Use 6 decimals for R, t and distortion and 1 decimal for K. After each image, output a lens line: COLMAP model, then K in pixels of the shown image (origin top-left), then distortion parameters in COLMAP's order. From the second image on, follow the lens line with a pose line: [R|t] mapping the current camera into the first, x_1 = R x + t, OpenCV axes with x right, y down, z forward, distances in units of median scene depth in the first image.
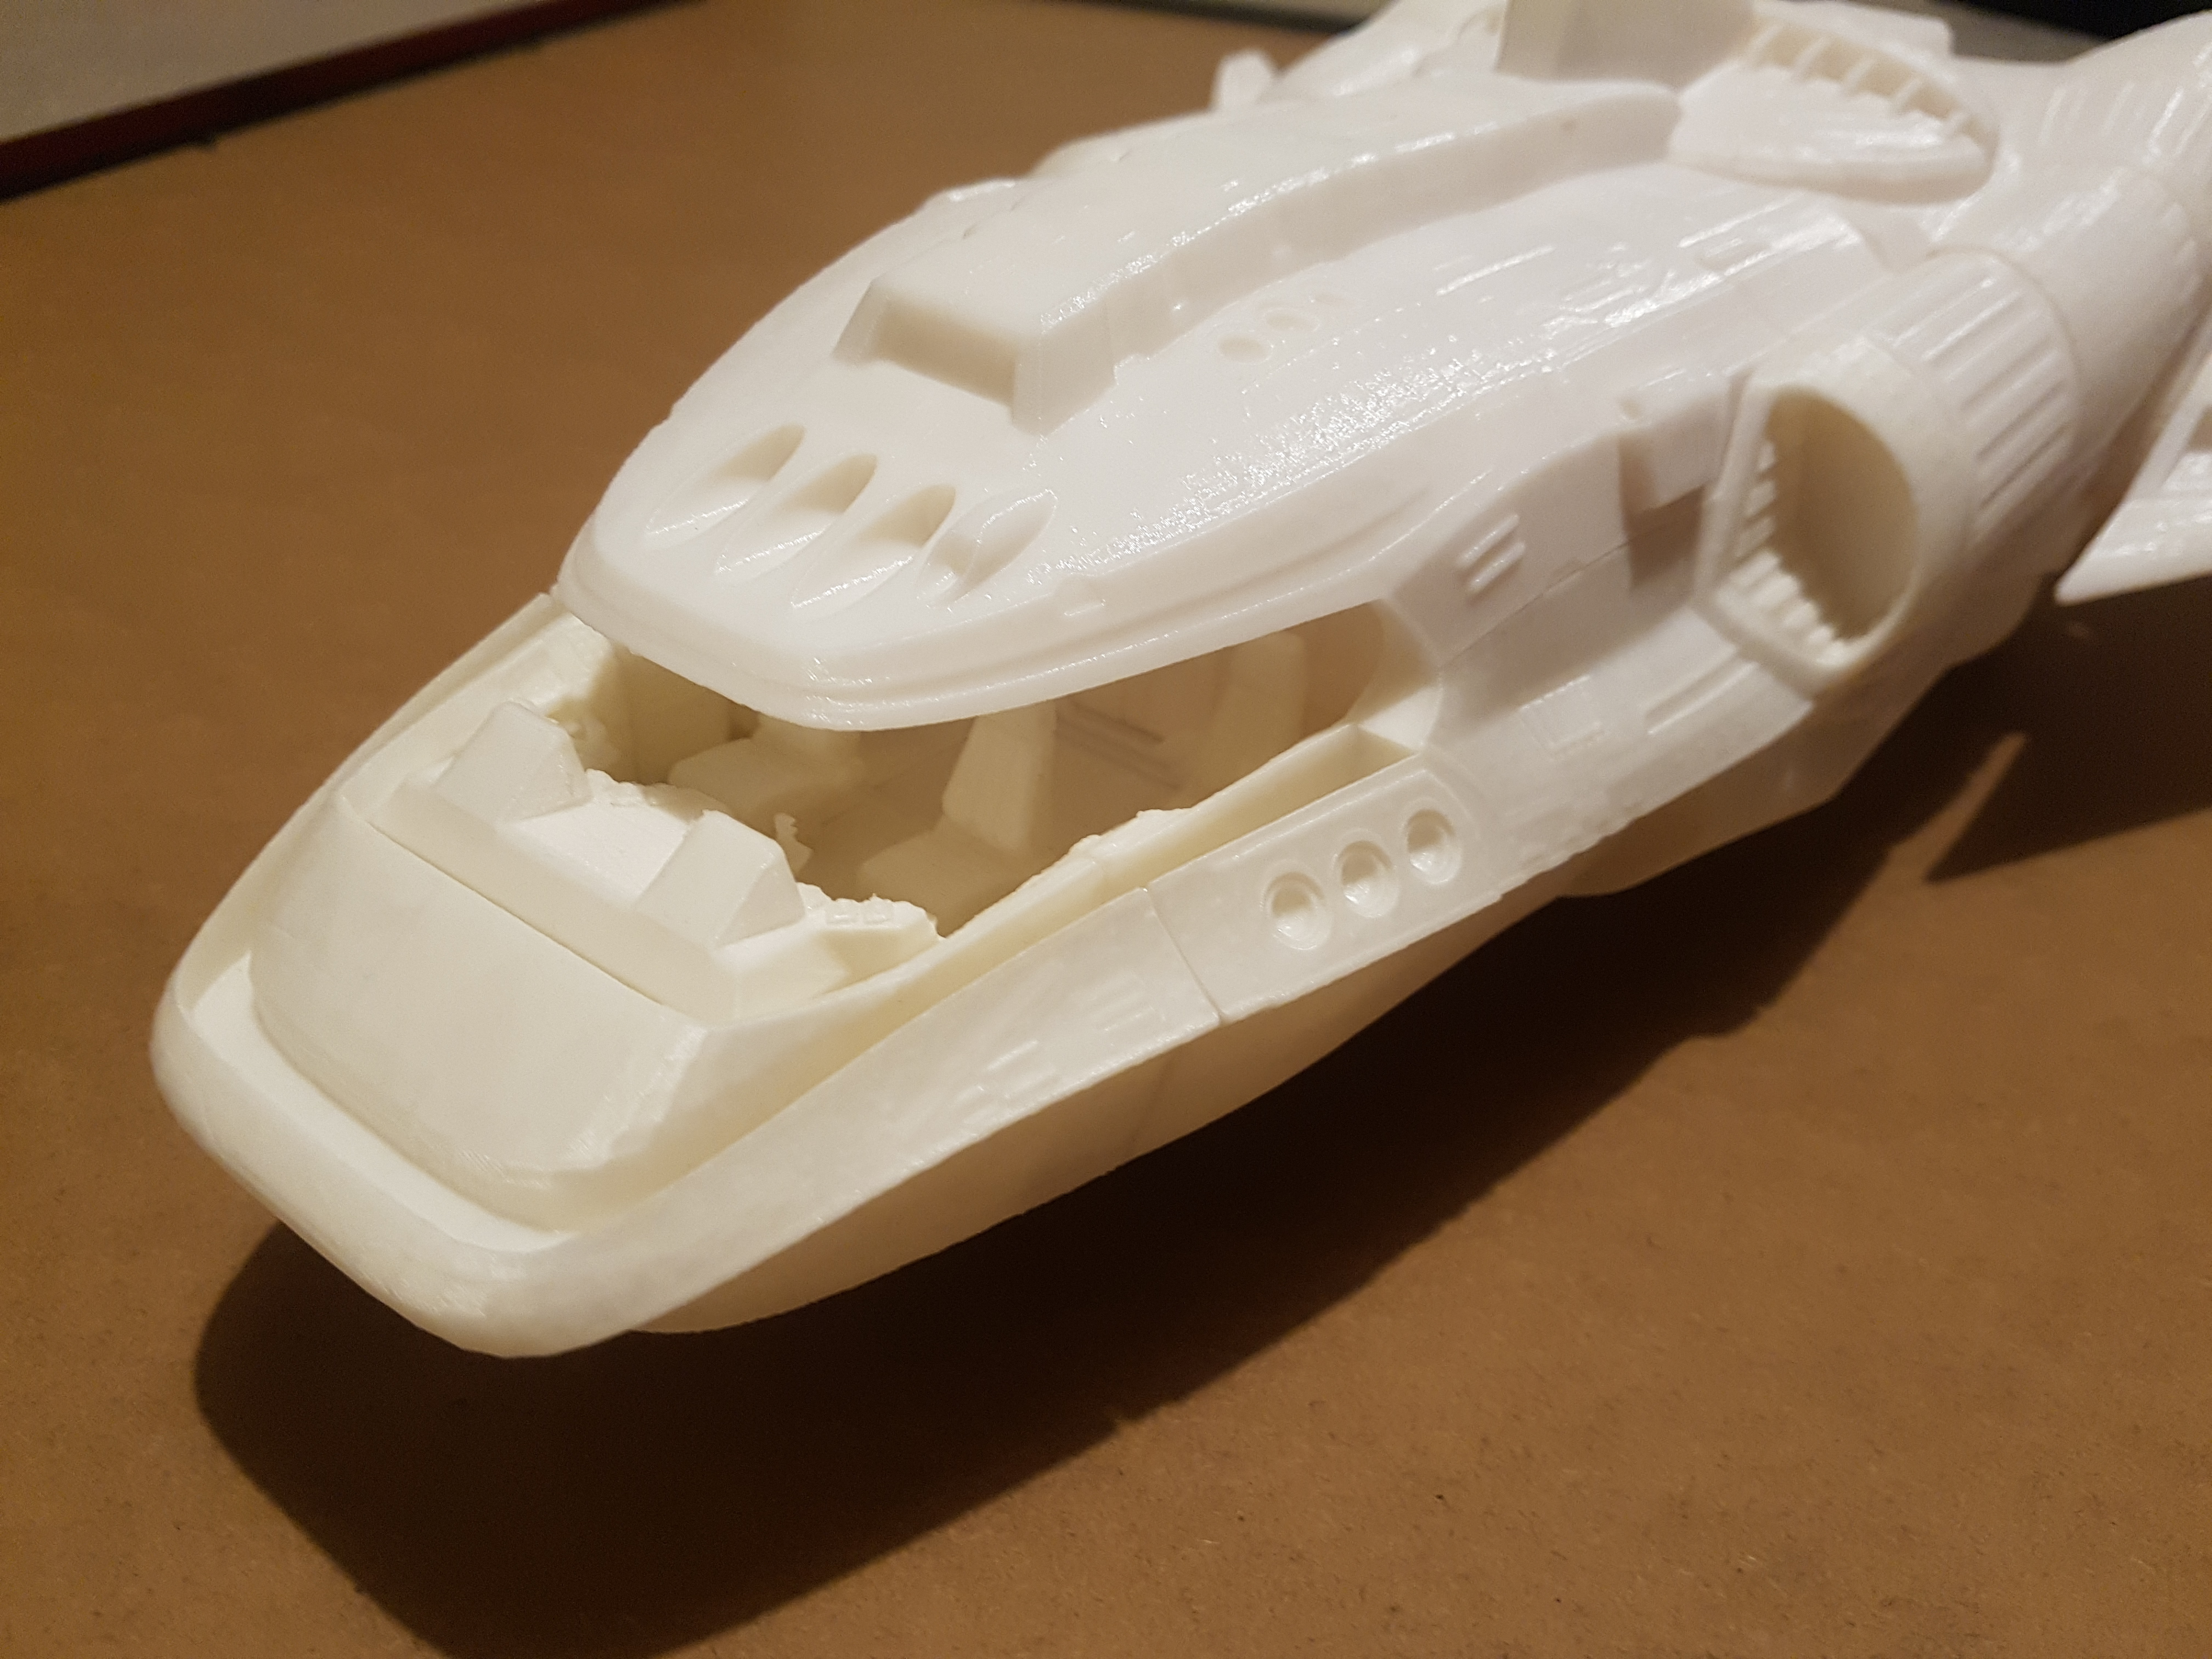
lens RADIAL K [[1947.3, 0, 1106.0], [0, 1947.3, 829.5], [0, 0, 1]] dist [0.369791, -0.822819]
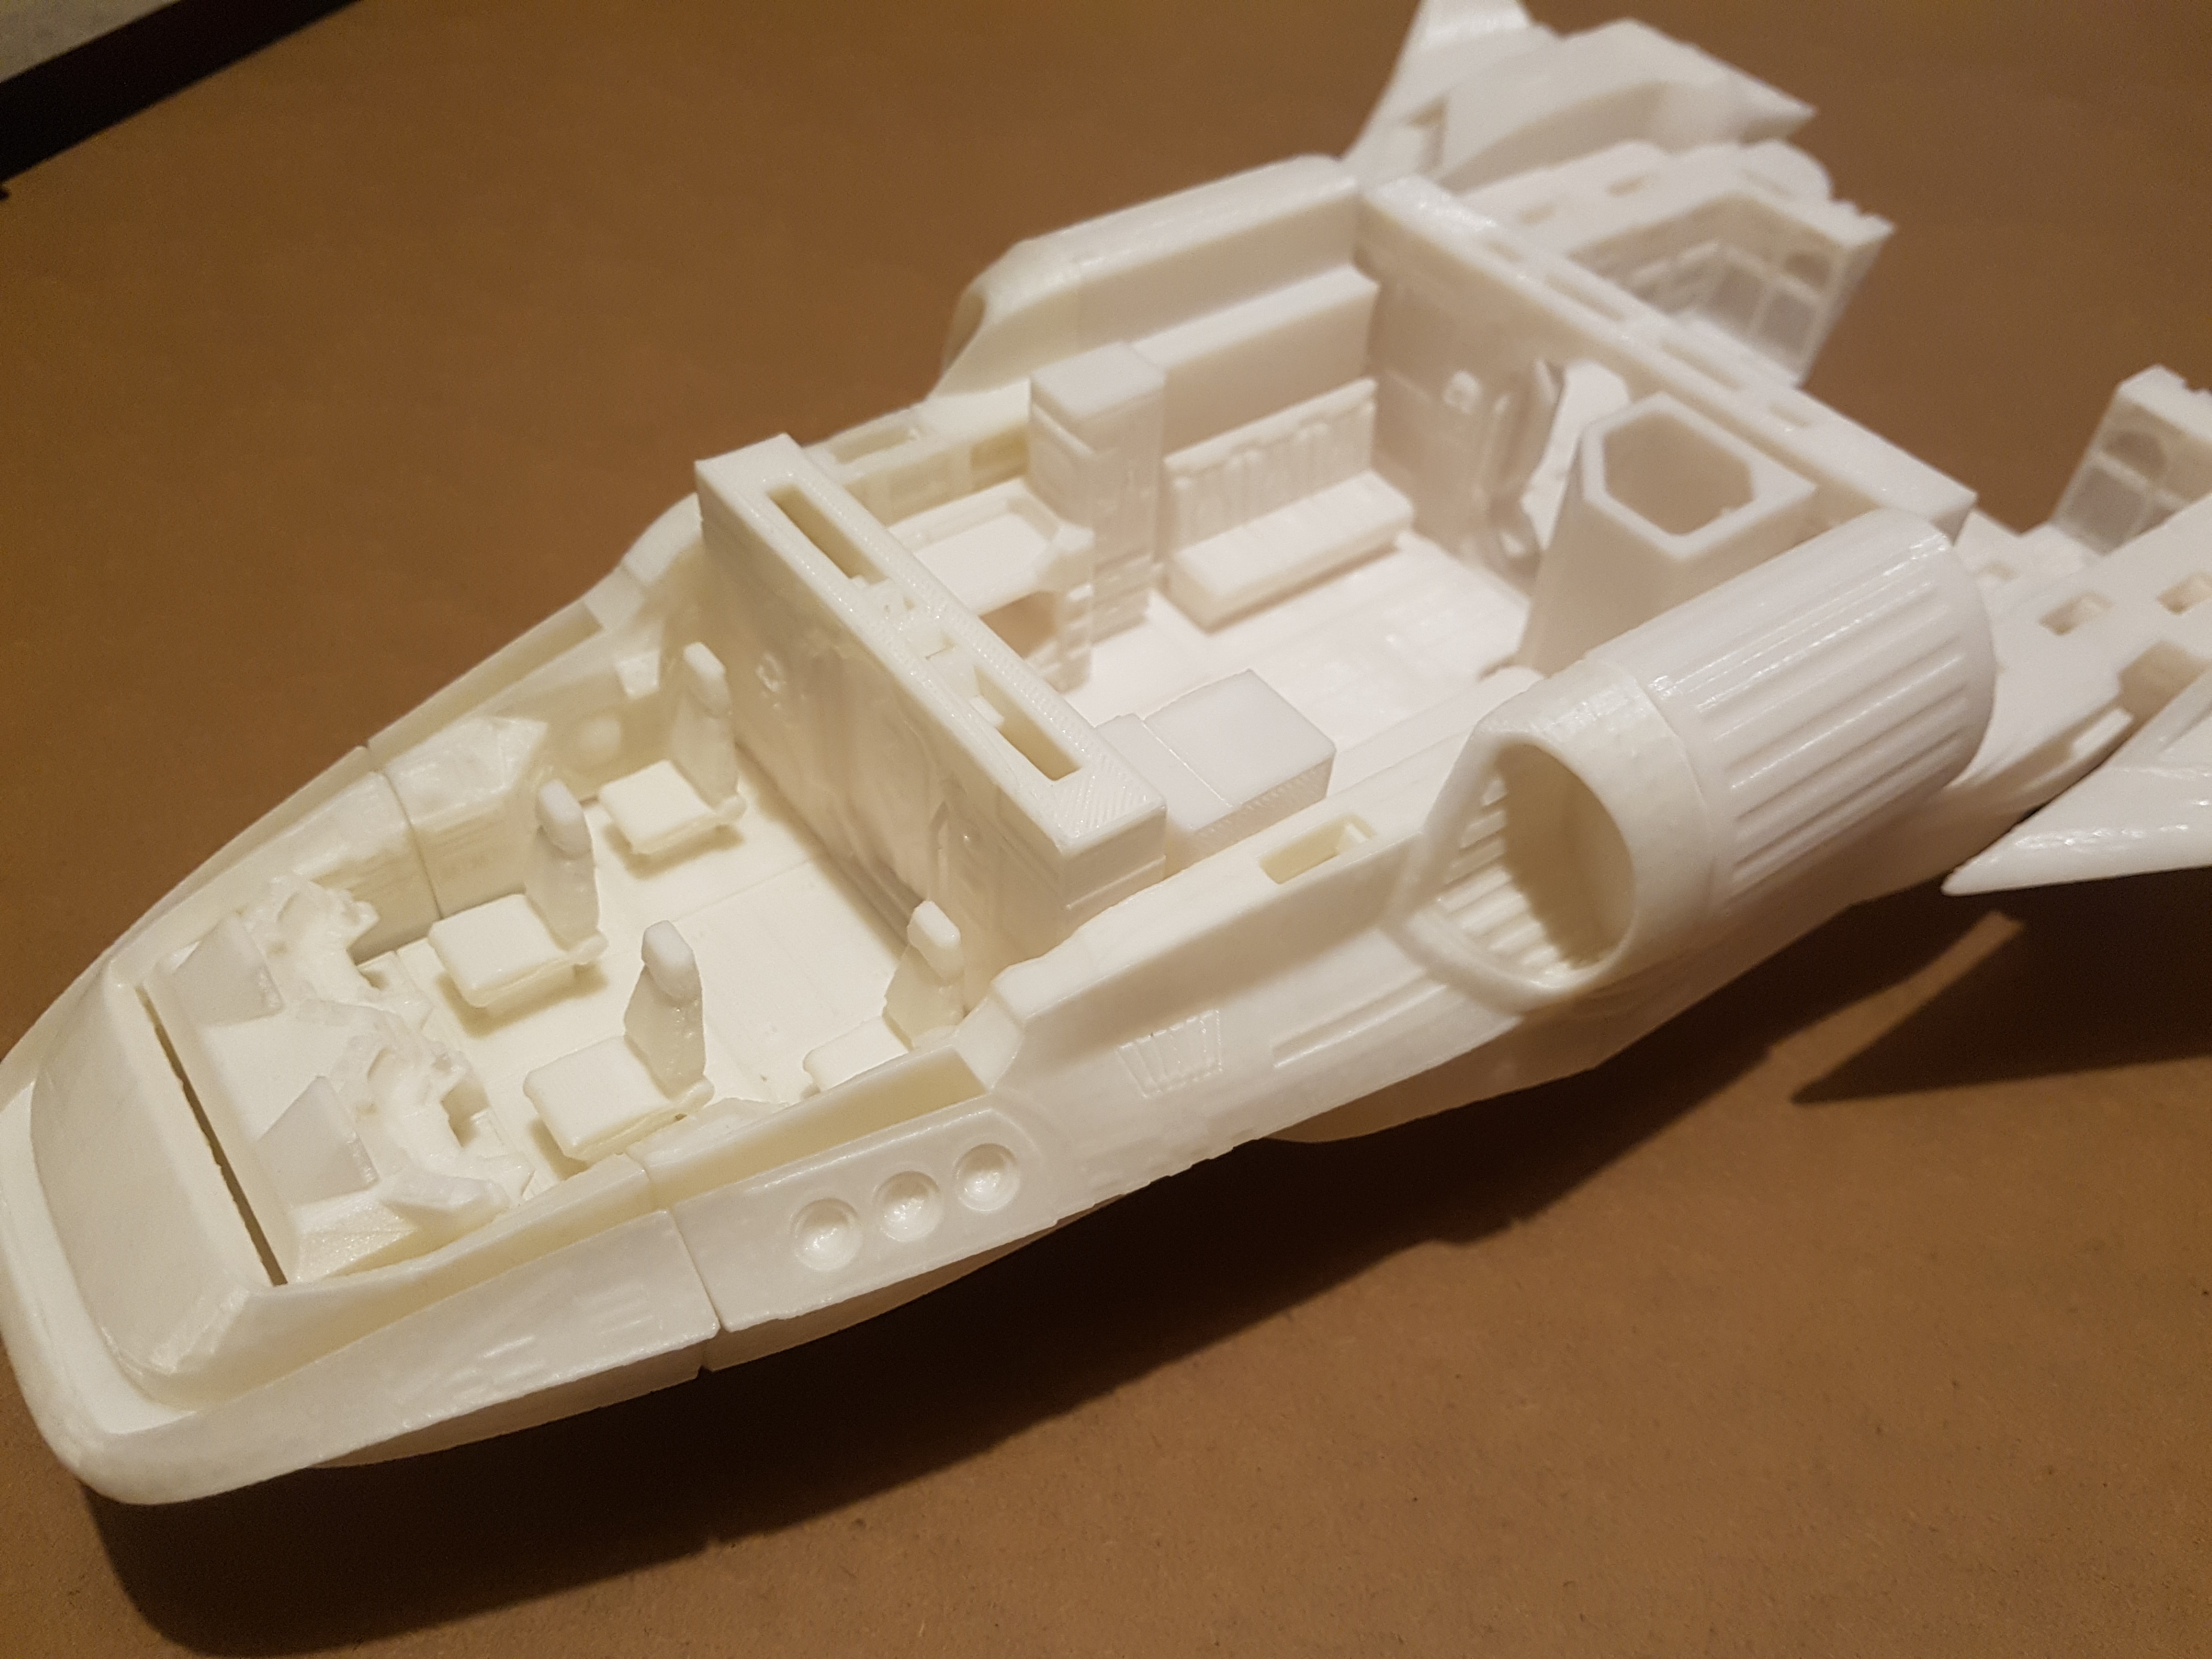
lens RADIAL K [[1947.3, 0, 1106.0], [0, 1947.3, 829.5], [0, 0, 1]] dist [0.369791, -0.822819]
pose [[0.950151, 0.190735, -0.246644, 0.444622], [-0.124861, 0.957625, 0.259547, -0.451664], [0.285697, -0.215813, 0.933703, 0.034031]]
